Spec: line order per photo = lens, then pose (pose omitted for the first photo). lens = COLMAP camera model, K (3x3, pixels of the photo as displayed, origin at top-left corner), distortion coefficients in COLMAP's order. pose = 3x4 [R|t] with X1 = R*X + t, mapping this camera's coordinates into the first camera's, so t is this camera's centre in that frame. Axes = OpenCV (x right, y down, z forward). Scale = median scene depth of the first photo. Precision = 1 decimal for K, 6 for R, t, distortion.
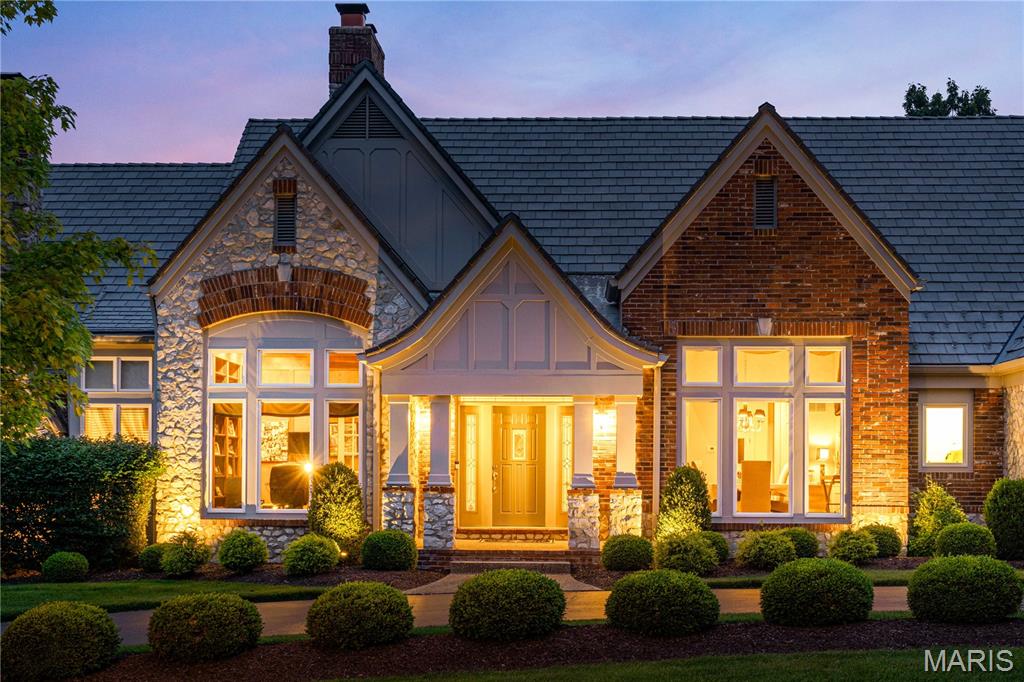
lens RADIAL K [[1555.5, 0, 512.5], [0, 1555.5, 463.8], [0, 0, 1]] dist [0.007784, 0.000000]
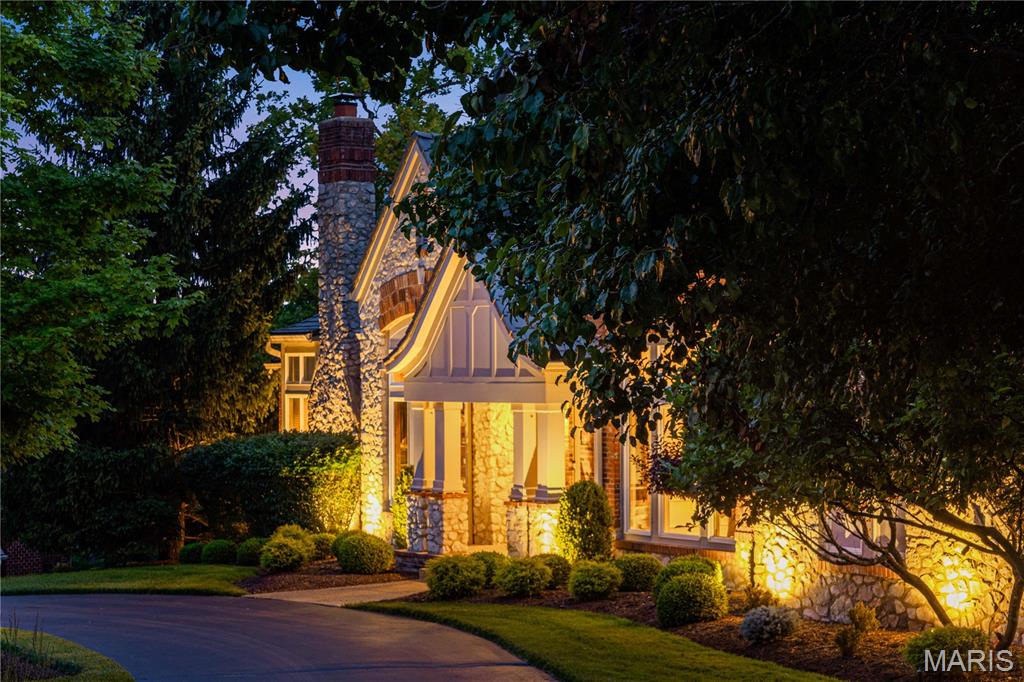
lens RADIAL K [[2319.8, 0, 510.9], [0, 2319.8, 342.4], [0, 0, 1]] dist [0.015846, 0.000000]
pose [[0.586539, -0.016040, -0.809762, 1.174516], [0.019769, 0.999790, -0.005485, -0.071928], [0.809679, -0.012792, 0.586733, 0.152782]]
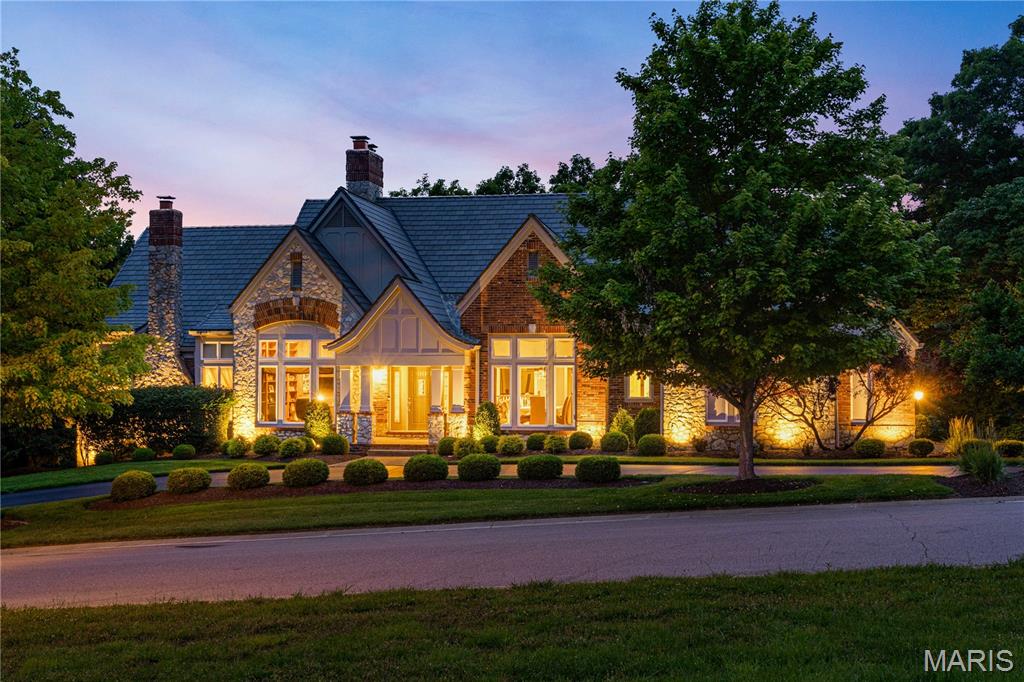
lens RADIAL K [[1277.3, 0, 513.9], [0, 1277.3, 336.3], [0, 0, 1]] dist [-0.006014, 0.000000]
pose [[0.992446, -0.008527, -0.122383, 0.333381], [0.006905, 0.999883, -0.013670, -0.056716], [0.122485, 0.012722, 0.992389, -0.578561]]
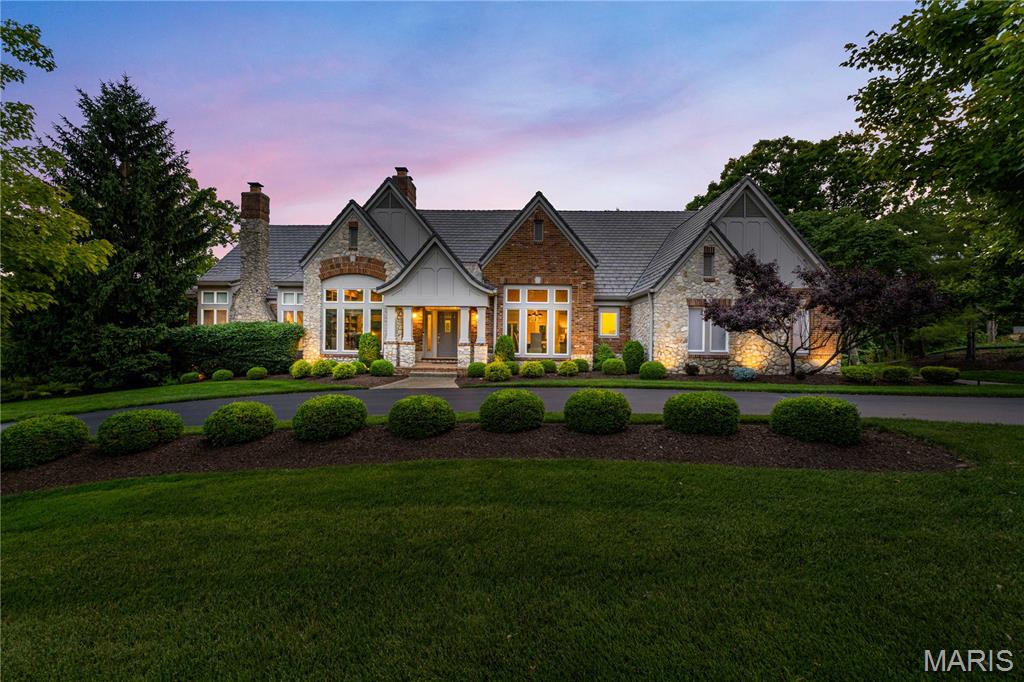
lens RADIAL K [[429.1, 0, 508.5], [0, 429.1, 340.7], [0, 0, 1]] dist [-0.008381, 0.000299]
pose [[0.999851, 0.006829, 0.015840, 0.103783], [-0.007098, 0.999831, 0.016981, -0.000653], [-0.015721, -0.017091, 0.999730, 0.299292]]
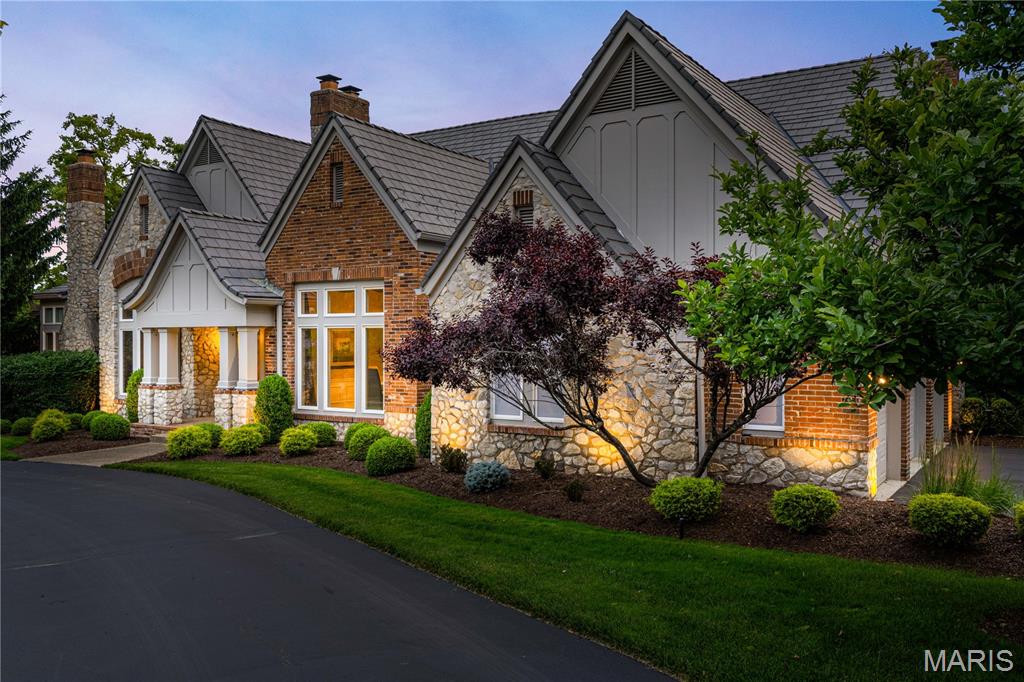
lens RADIAL K [[865.9, 0, 509.6], [0, 865.9, 338.6], [0, 0, 1]] dist [-0.006666, 0.007149]
pose [[0.863818, -0.006312, -0.503764, 0.679387], [0.012586, 0.999880, 0.009053, -0.035437], [0.503646, -0.014160, 0.863794, 0.414585]]
